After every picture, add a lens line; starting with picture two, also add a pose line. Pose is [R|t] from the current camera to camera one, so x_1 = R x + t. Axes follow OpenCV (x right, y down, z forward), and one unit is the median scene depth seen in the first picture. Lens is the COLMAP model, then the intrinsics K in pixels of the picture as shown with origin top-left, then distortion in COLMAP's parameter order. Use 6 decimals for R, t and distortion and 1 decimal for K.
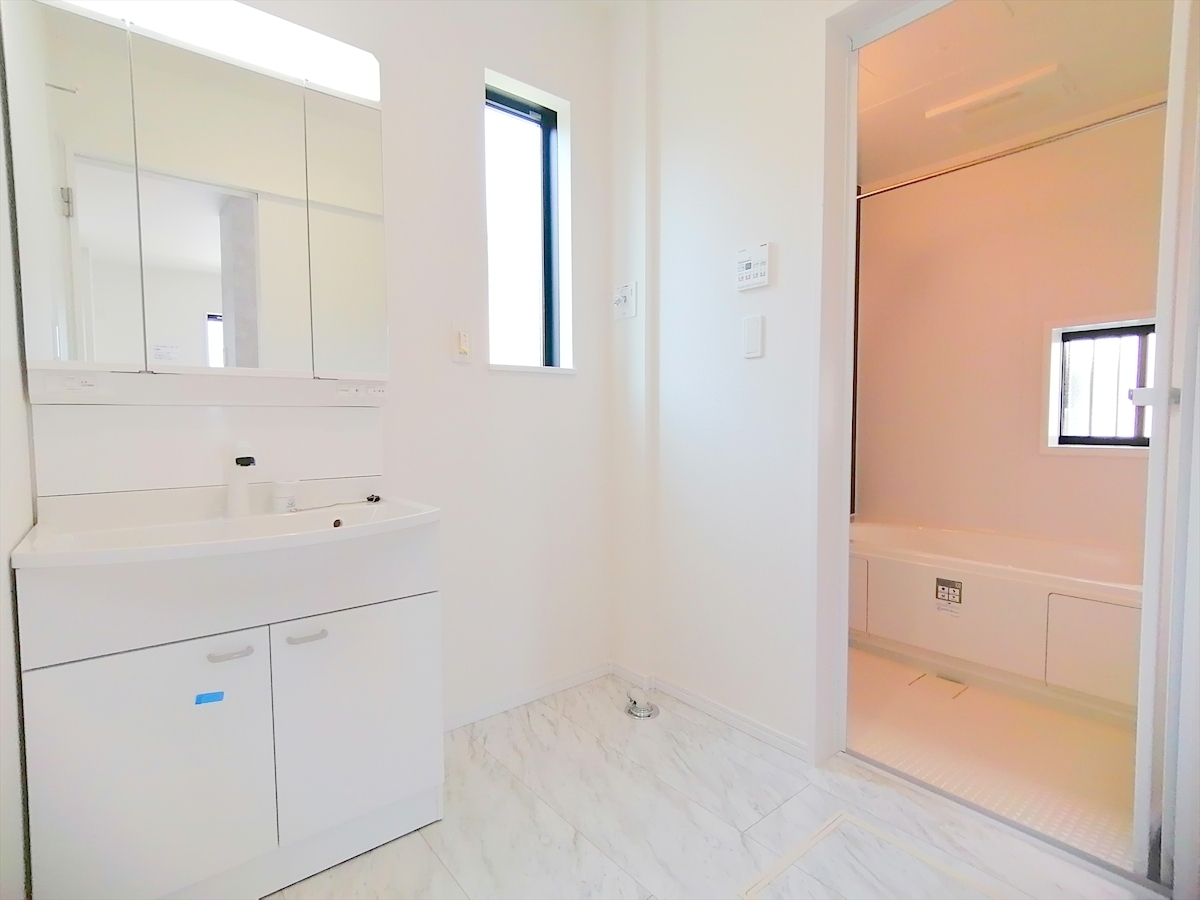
lens RADIAL K [[602.3, 0, 600.0], [0, 602.3, 450.0], [0, 0, 1]] dist [-0.005206, -0.001119]
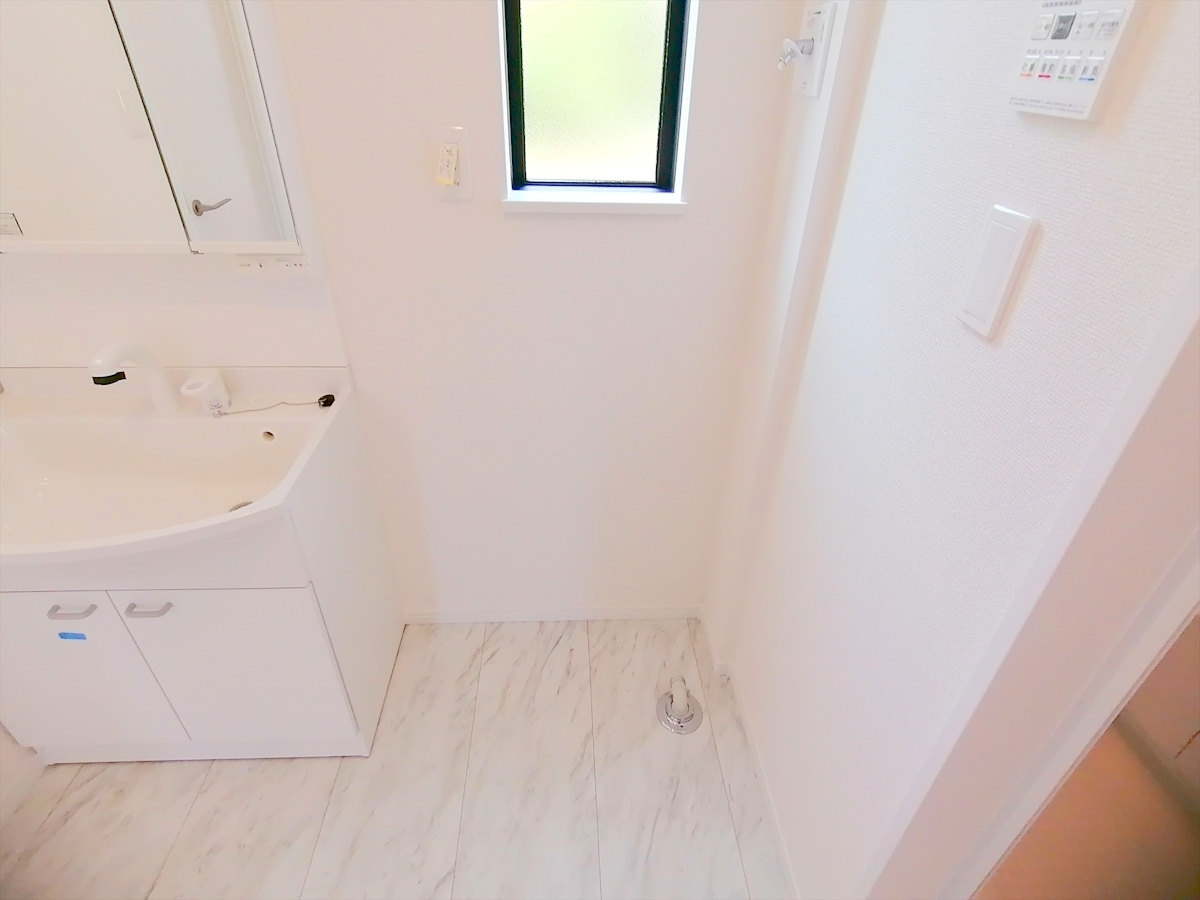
lens RADIAL K [[626.9, 0, 594.5], [0, 626.9, 426.8], [0, 0, 1]] dist [0.000266, -0.015115]
pose [[0.806750, 0.330202, -0.490022, 0.278196], [-0.047021, 0.862535, 0.503808, -0.285921], [0.589019, -0.383406, 0.711377, 0.587122]]
